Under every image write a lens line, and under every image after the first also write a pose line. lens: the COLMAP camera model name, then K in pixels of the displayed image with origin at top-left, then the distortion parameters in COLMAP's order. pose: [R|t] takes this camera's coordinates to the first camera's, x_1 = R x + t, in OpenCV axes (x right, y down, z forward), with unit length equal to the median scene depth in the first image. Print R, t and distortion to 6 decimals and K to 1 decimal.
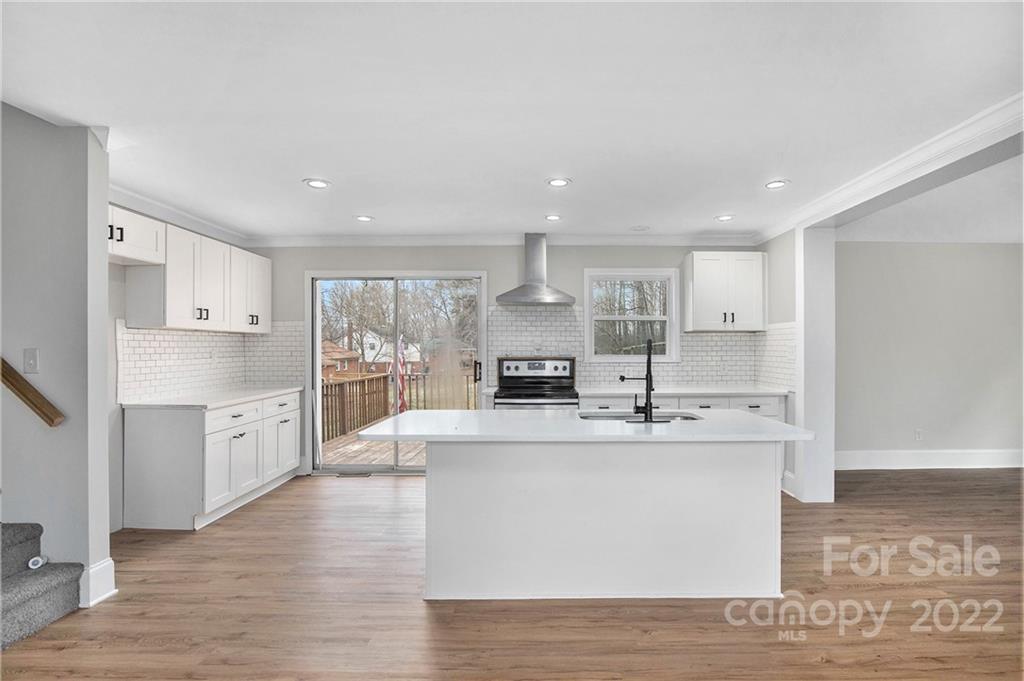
lens RADIAL K [[488.3, 0, 531.5], [0, 488.3, 343.2], [0, 0, 1]] dist [-0.030988, 0.002006]
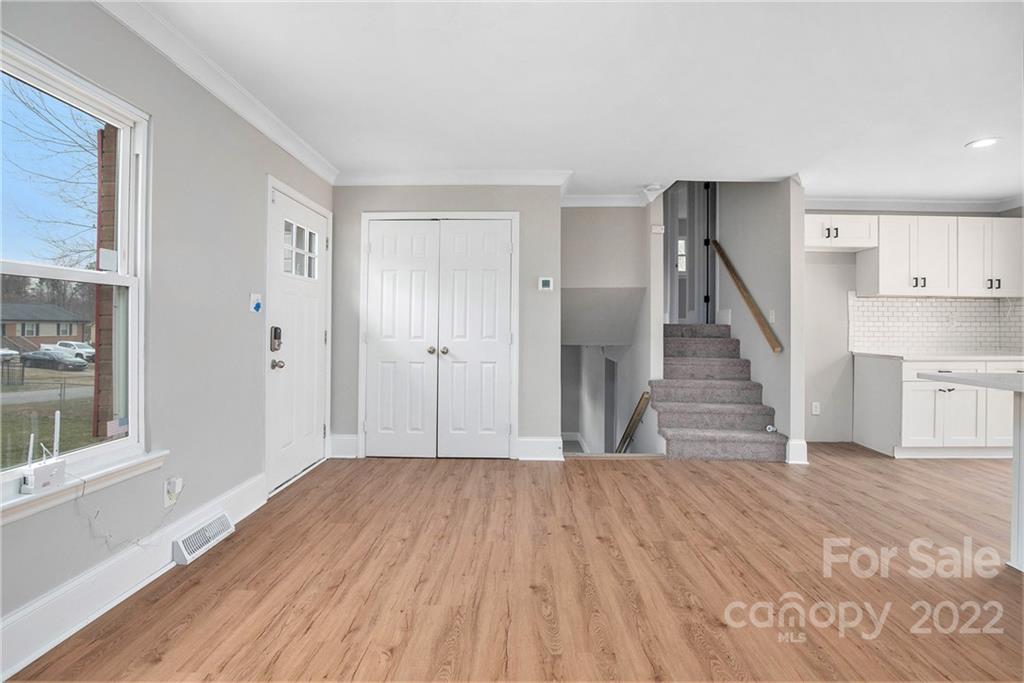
lens RADIAL K [[482.5, 0, 509.9], [0, 482.5, 328.3], [0, 0, 1]] dist [-0.021664, 0.000634]
pose [[-0.039502, 0.006960, -0.999195, 0.560761], [-0.001704, 0.999974, 0.007033, 0.049085], [0.999218, 0.001980, -0.039489, 0.053035]]
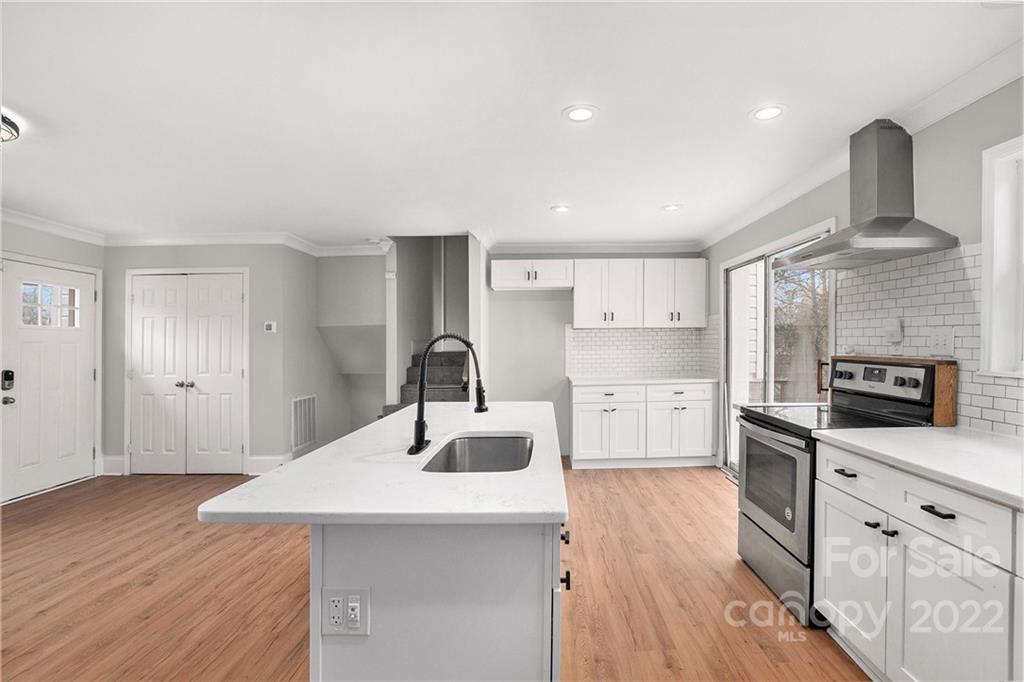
lens RADIAL K [[488.3, 0, 531.5], [0, 488.3, 343.7], [0, 0, 1]] dist [-0.030988, 0.002006]
pose [[-0.028782, 0.005966, -0.999568, 0.763862], [0.018965, 0.999805, 0.005422, 0.004532], [0.999406, -0.018801, -0.028890, 0.894776]]
